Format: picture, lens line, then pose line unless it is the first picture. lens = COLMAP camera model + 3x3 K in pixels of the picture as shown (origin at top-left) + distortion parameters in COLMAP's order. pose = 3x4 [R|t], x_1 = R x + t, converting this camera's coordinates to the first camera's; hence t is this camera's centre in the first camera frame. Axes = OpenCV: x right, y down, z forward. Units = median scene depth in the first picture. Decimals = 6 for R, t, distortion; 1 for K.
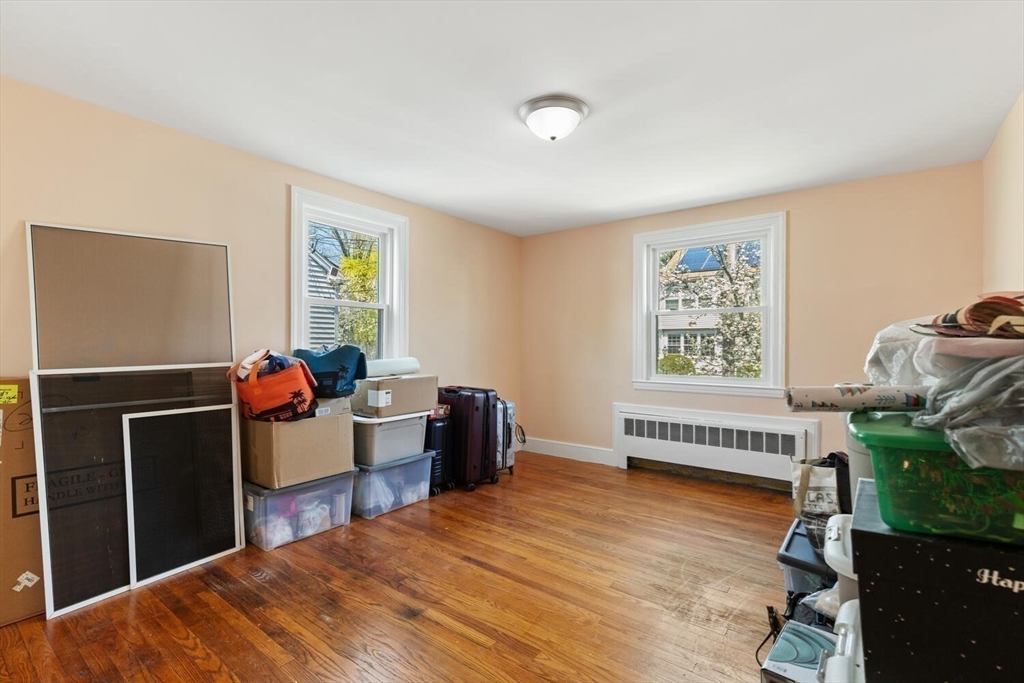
lens RADIAL K [[462.0, 0, 515.1], [0, 462.0, 349.7], [0, 0, 1]] dist [0.003148, -0.001198]
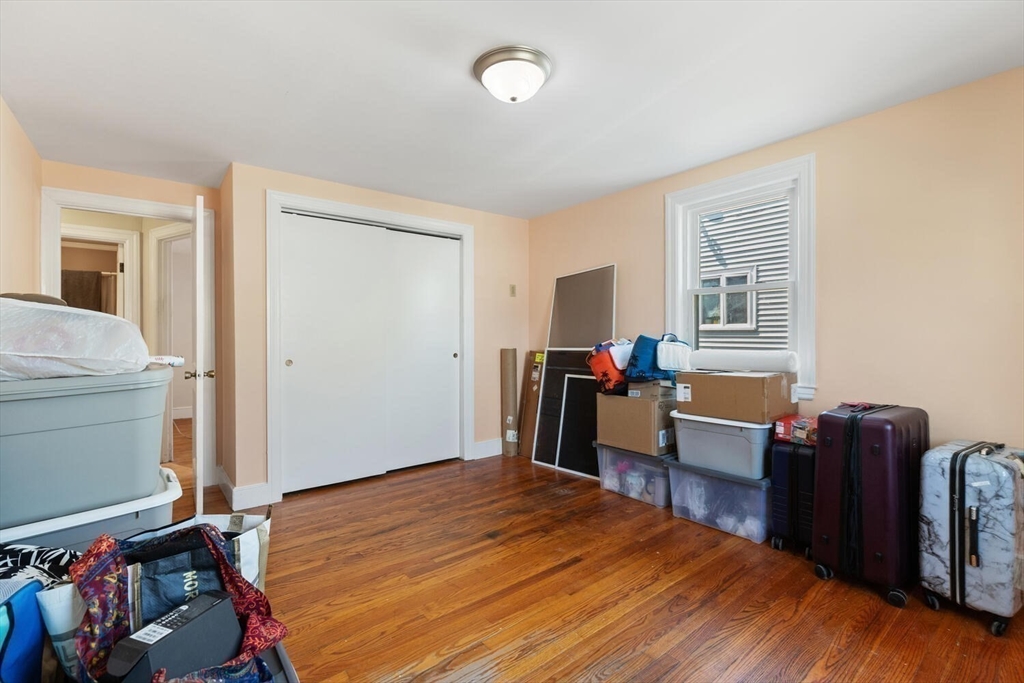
lens RADIAL K [[462.0, 0, 515.7], [0, 462.0, 336.1], [0, 0, 1]] dist [0.003148, -0.001198]
pose [[-0.240953, 0.003523, -0.970530, 0.759340], [-0.000331, 0.999993, 0.003712, -0.011683], [0.970537, 0.001215, -0.240950, 0.989429]]
